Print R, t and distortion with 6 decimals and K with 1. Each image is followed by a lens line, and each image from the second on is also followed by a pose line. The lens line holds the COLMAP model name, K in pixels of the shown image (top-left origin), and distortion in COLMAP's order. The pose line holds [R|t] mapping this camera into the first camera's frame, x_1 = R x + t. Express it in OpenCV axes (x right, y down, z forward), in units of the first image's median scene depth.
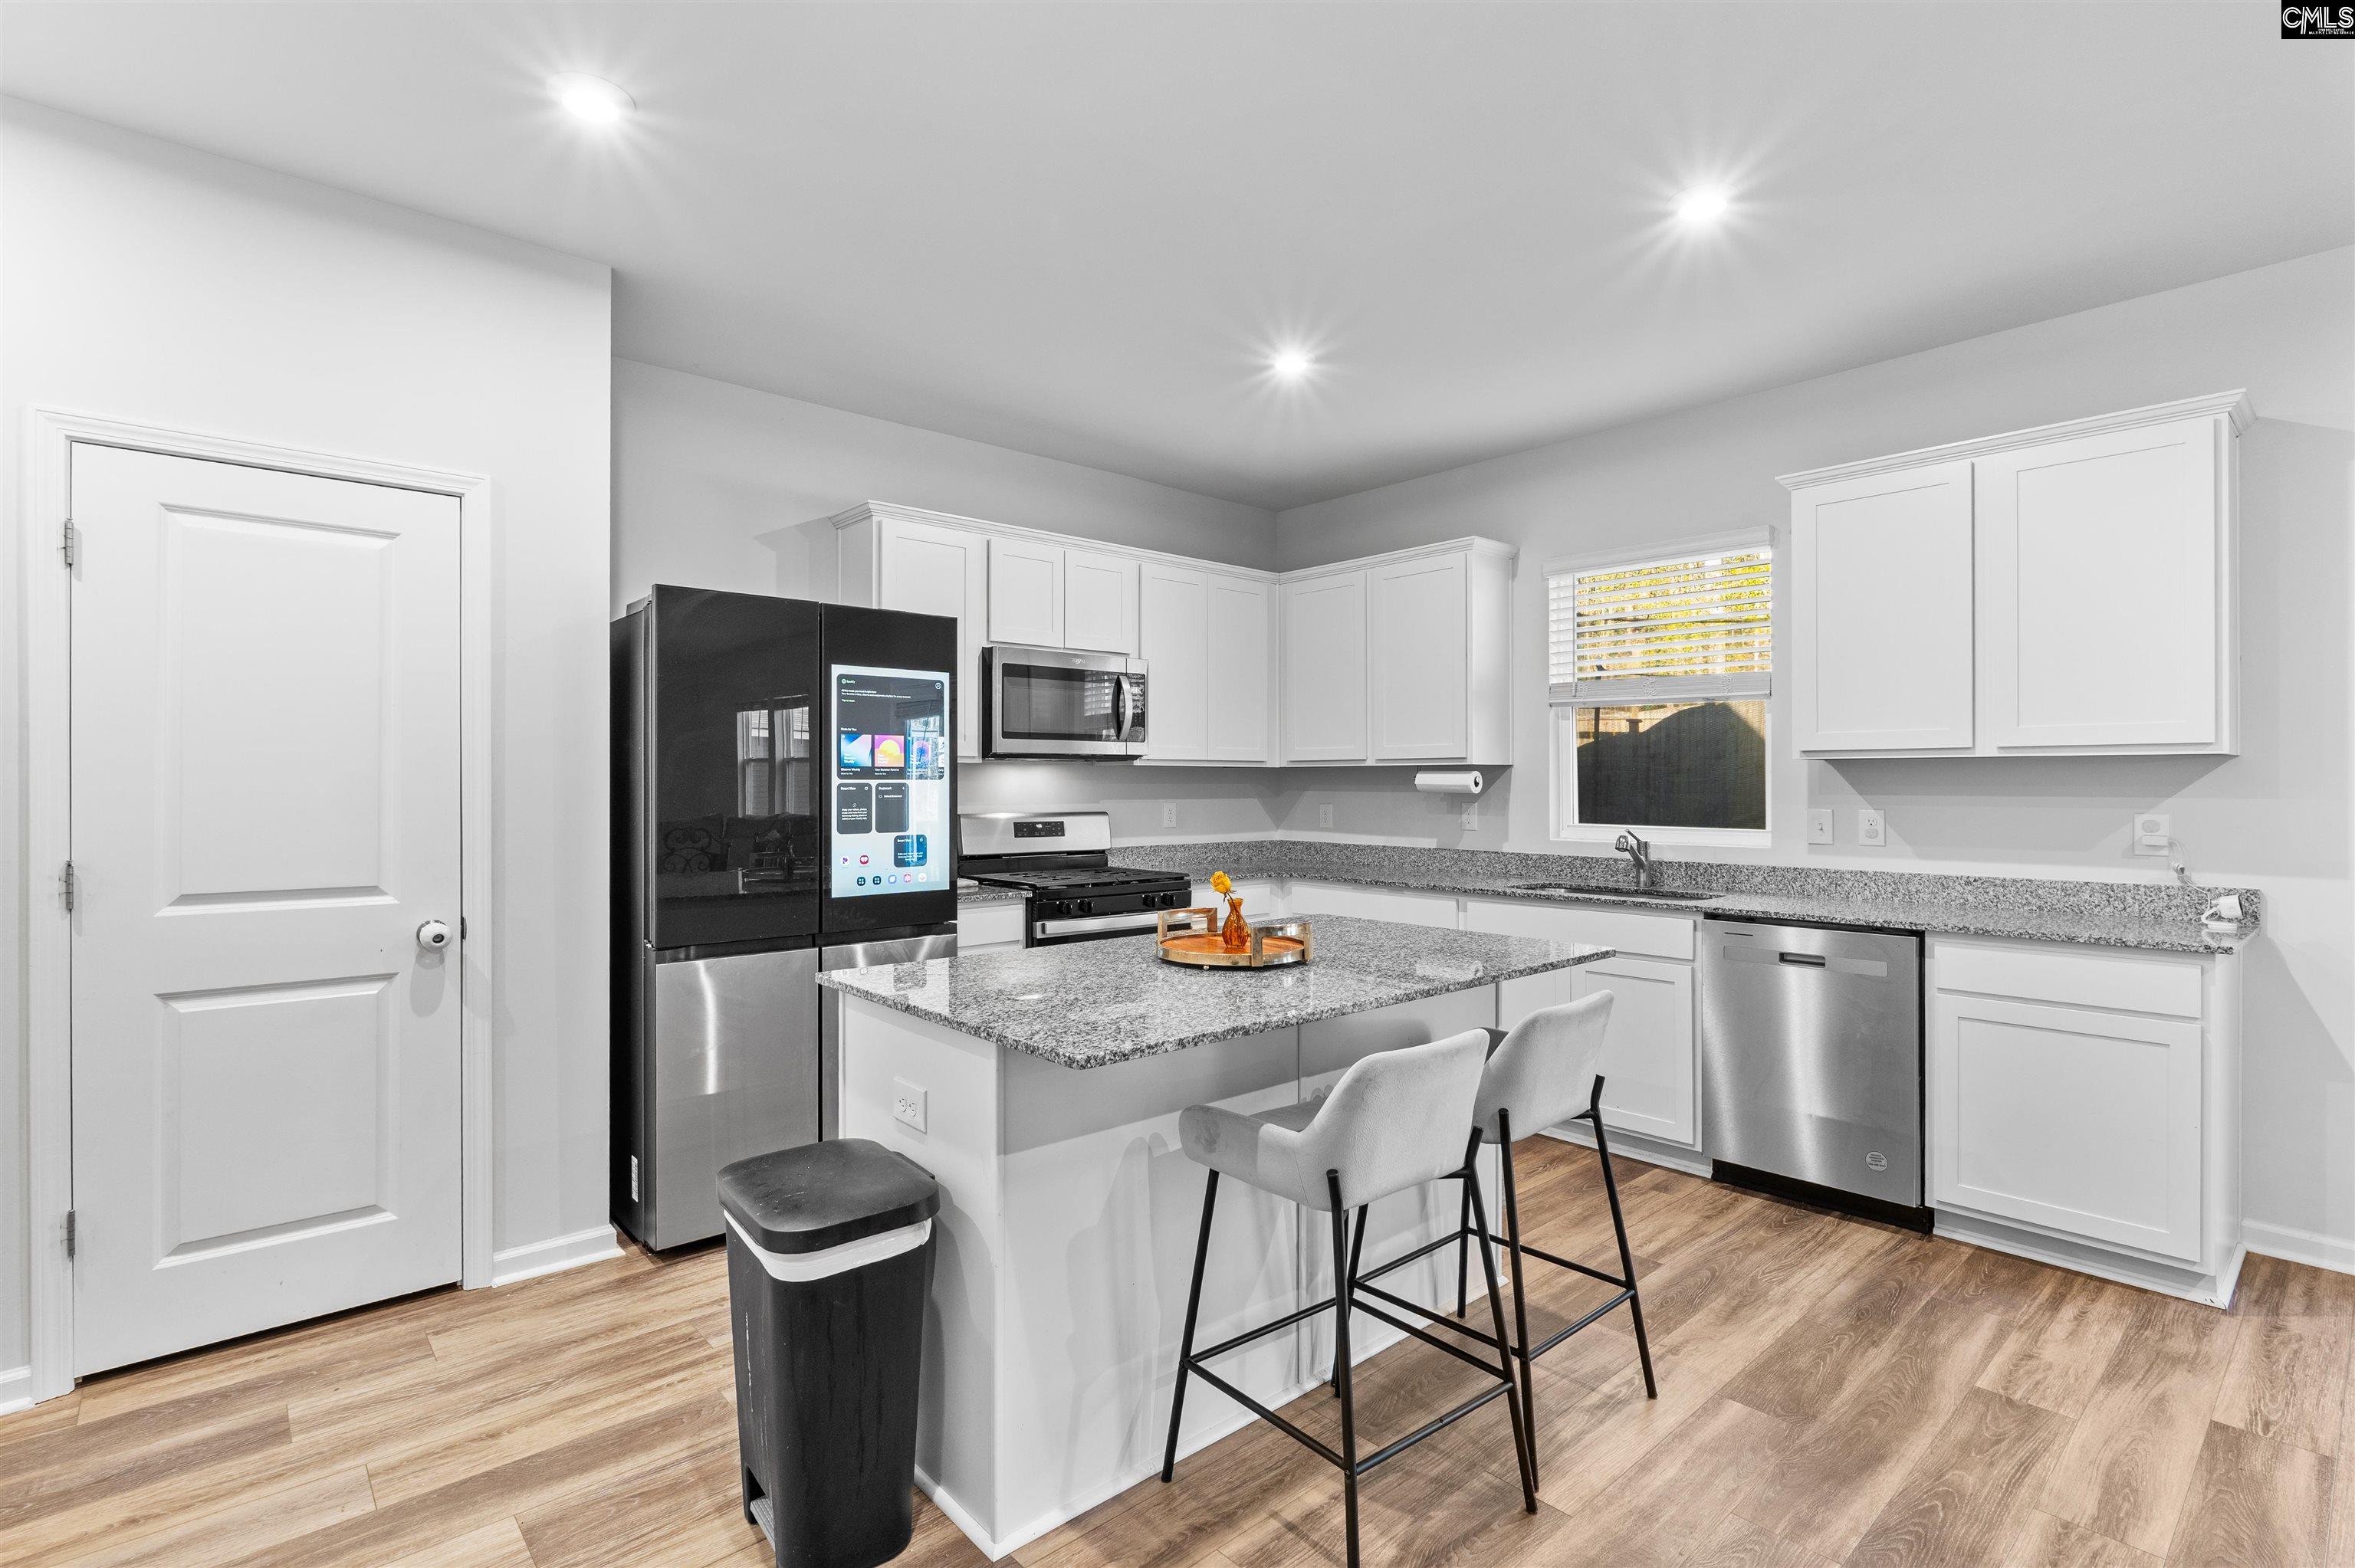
lens RADIAL K [[1093.3, 0, 1188.2], [0, 1093.3, 783.2], [0, 0, 1]] dist [-0.008860, 0.002084]
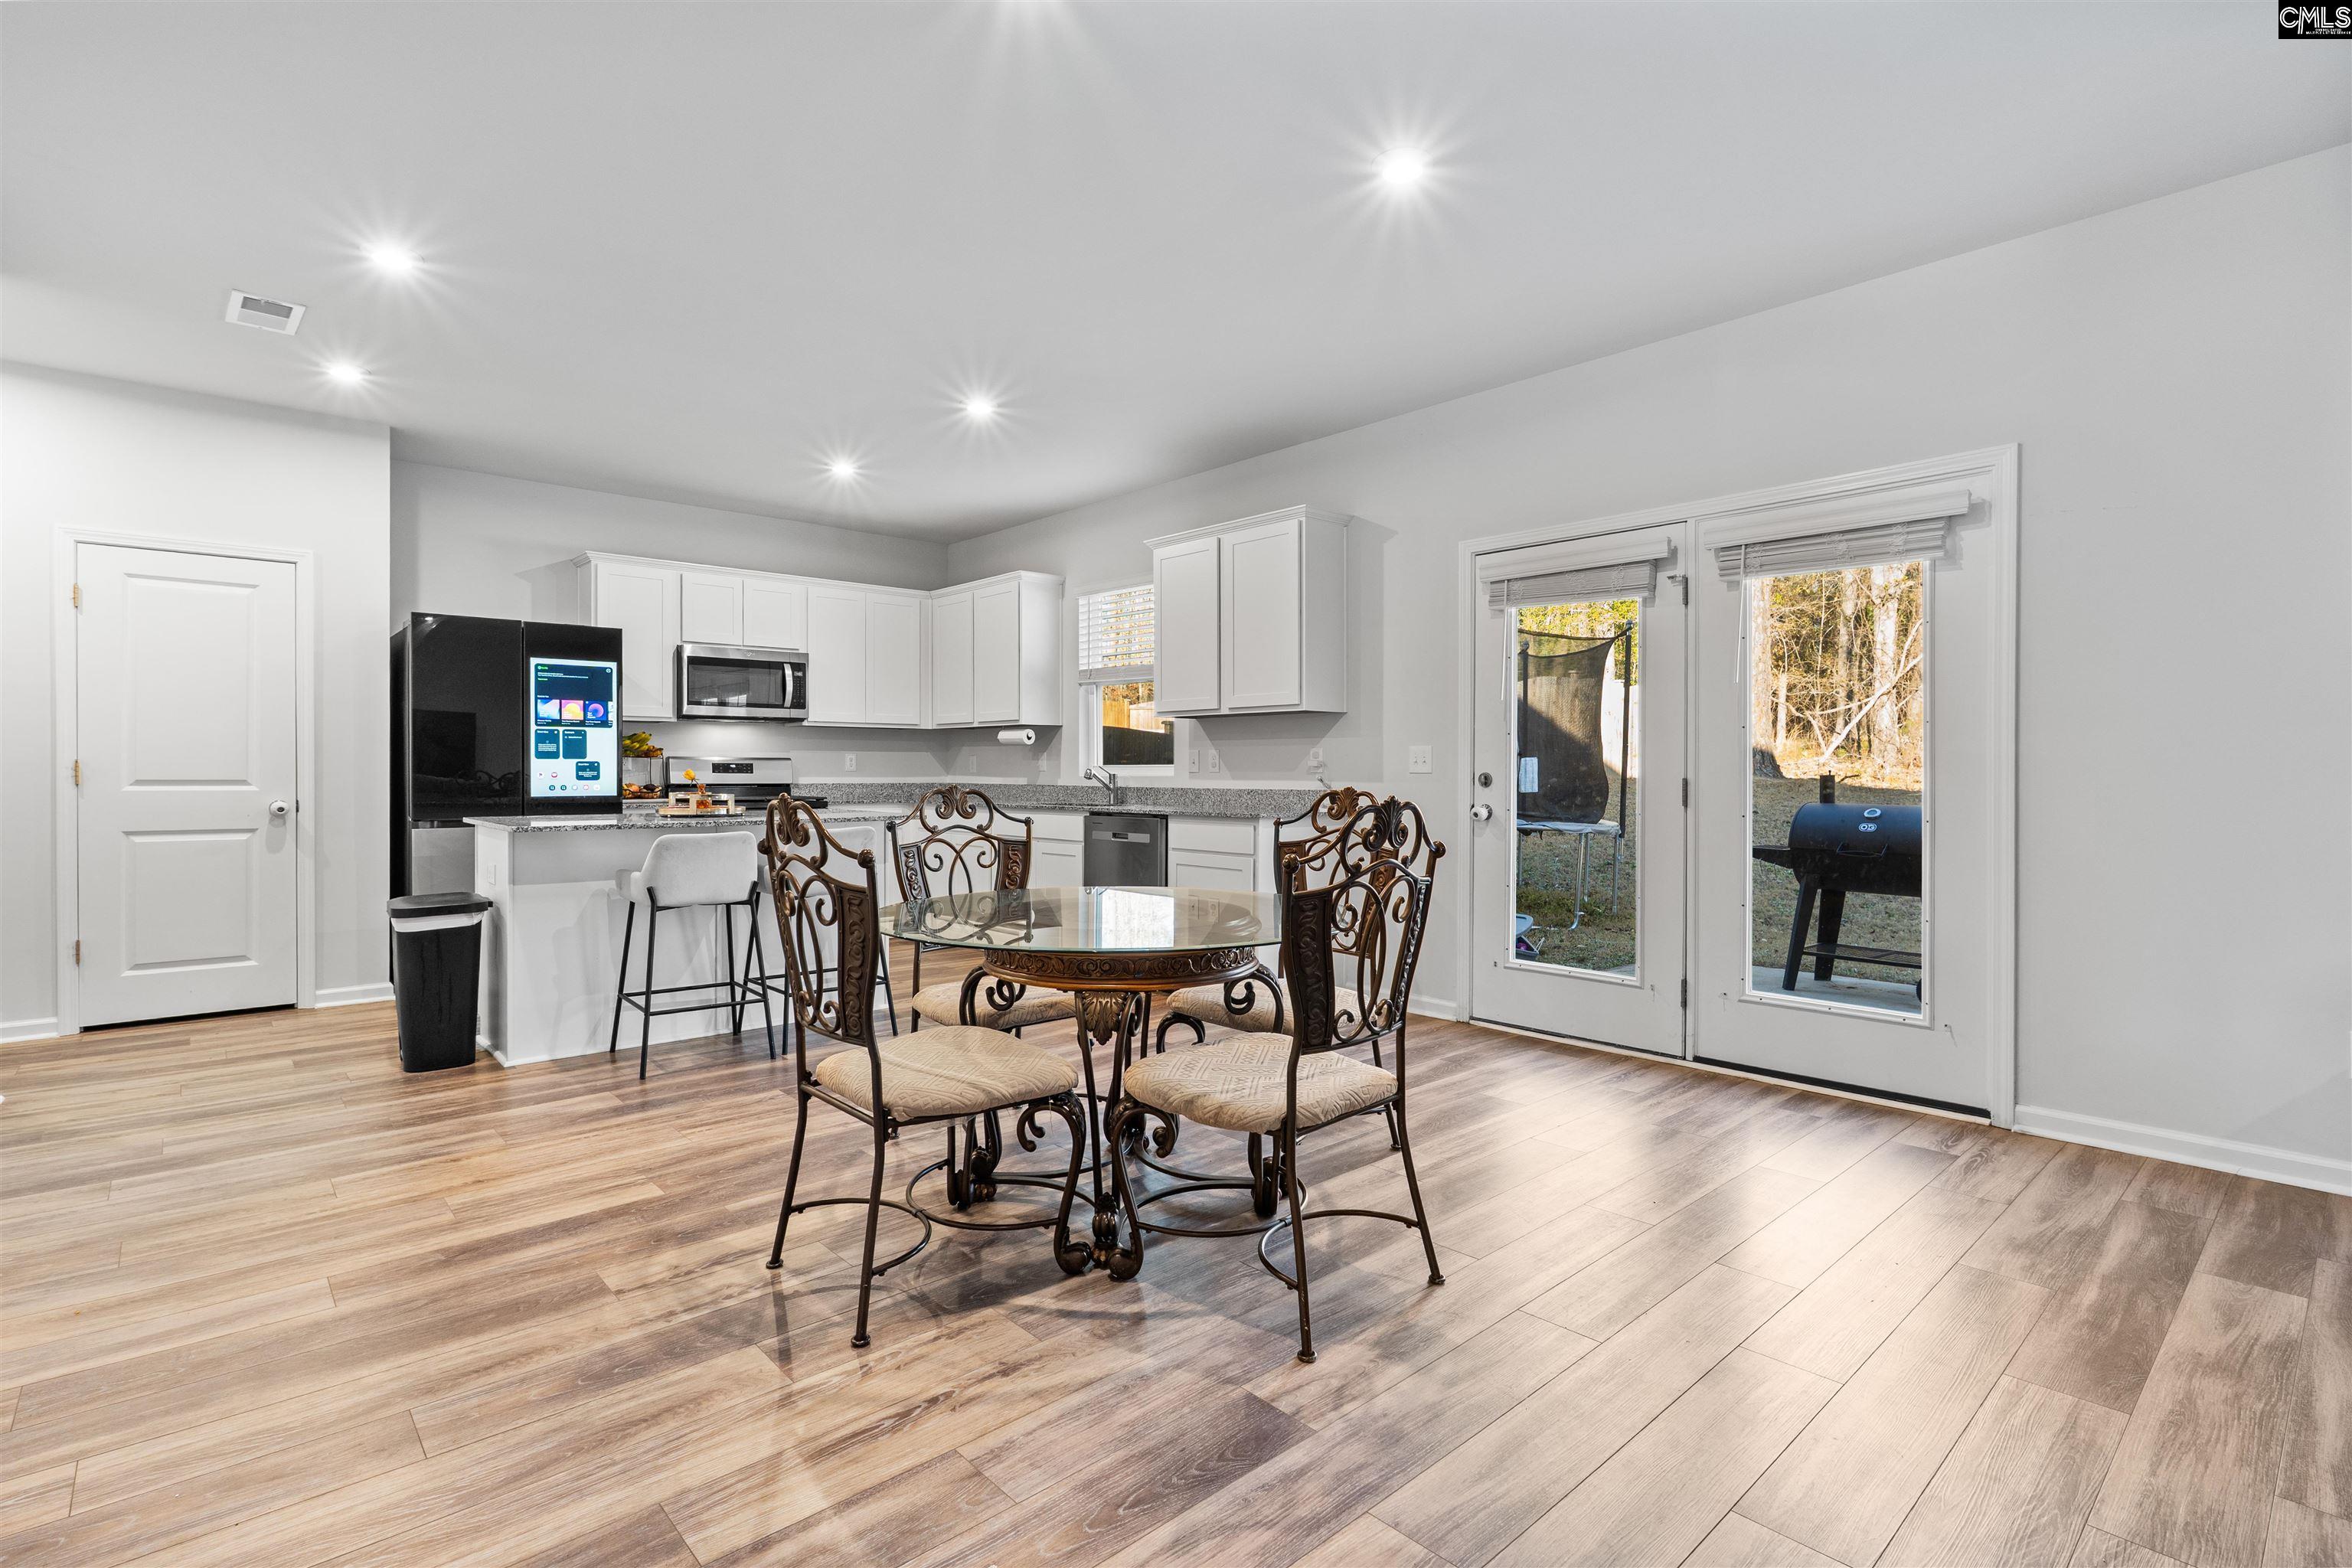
lens RADIAL K [[1092.1, 0, 1190.6], [0, 1092.1, 775.1], [0, 0, 1]] dist [-0.008860, 0.002084]
pose [[0.999908, 0.001130, 0.013543, 0.650345], [-0.001197, 0.999987, 0.004969, 0.060891], [-0.013537, -0.004985, 0.999896, -0.672101]]
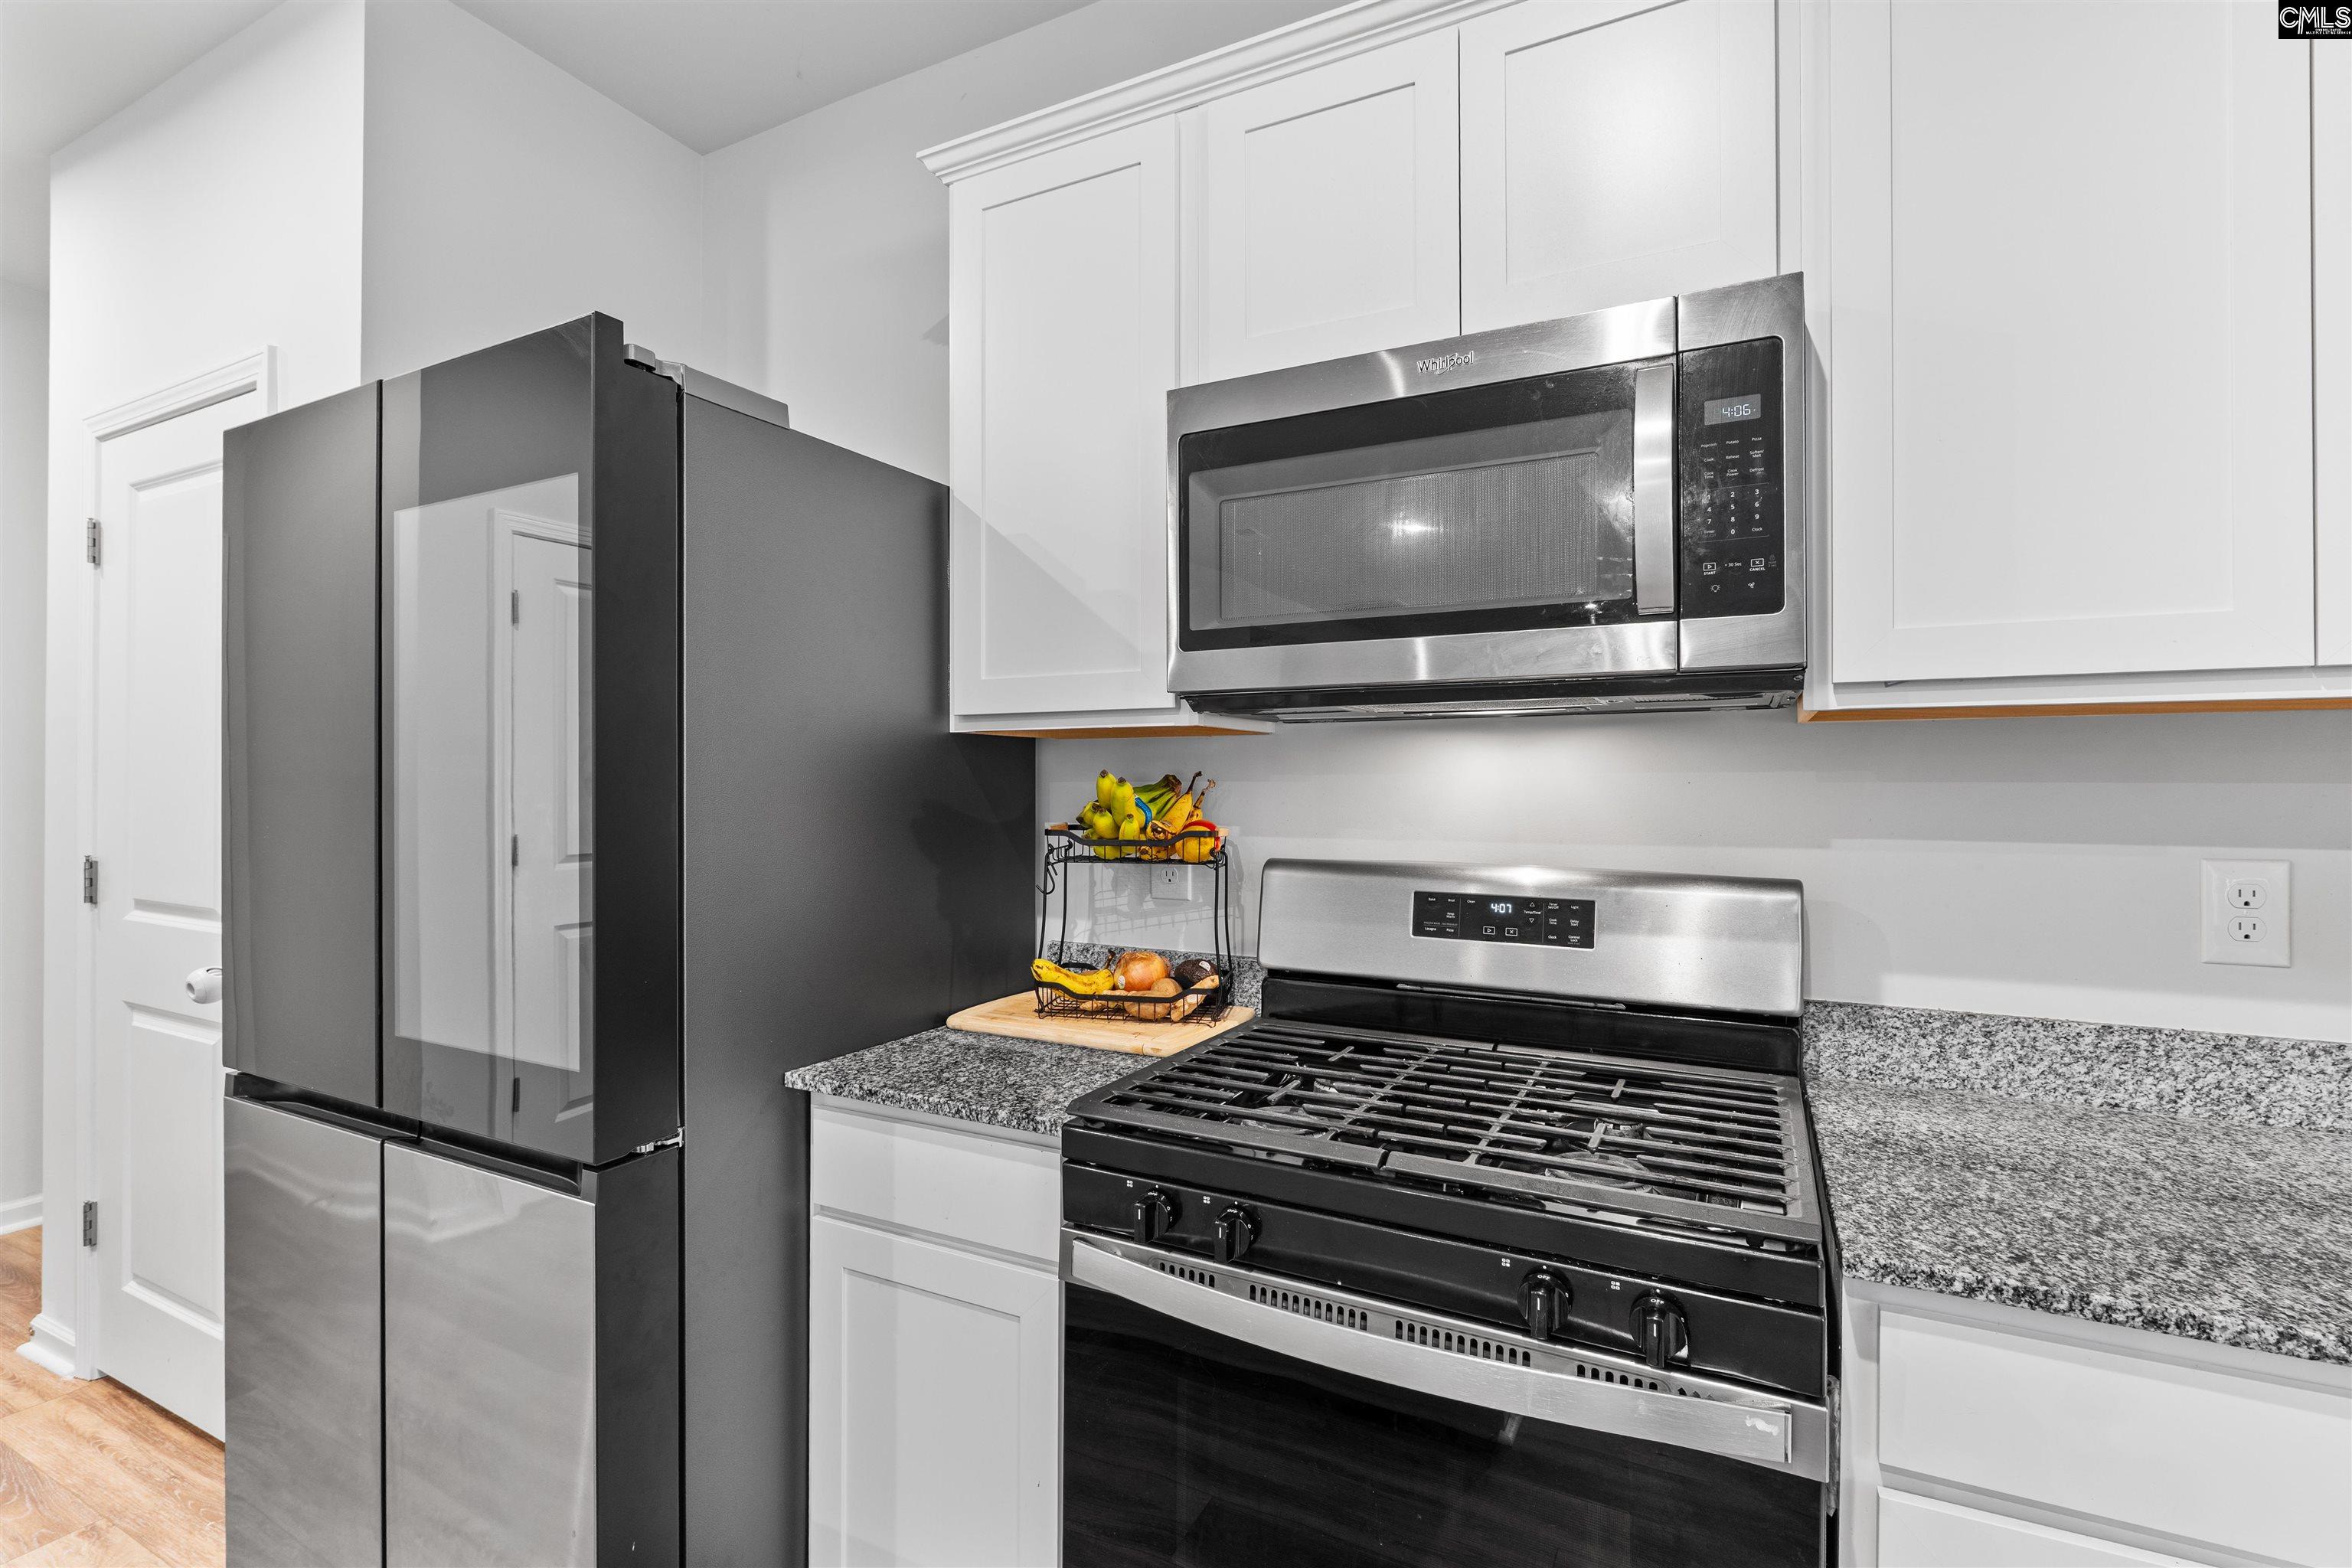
lens RADIAL K [[1092.1, 0, 1180.6], [0, 1092.1, 780.1], [0, 0, 1]] dist [-0.008860, 0.002084]
pose [[0.353462, -0.003862, -0.935441, 0.198576], [-0.000141, 0.999991, -0.004182, 0.002093], [0.935449, 0.001610, 0.353458, 1.116998]]
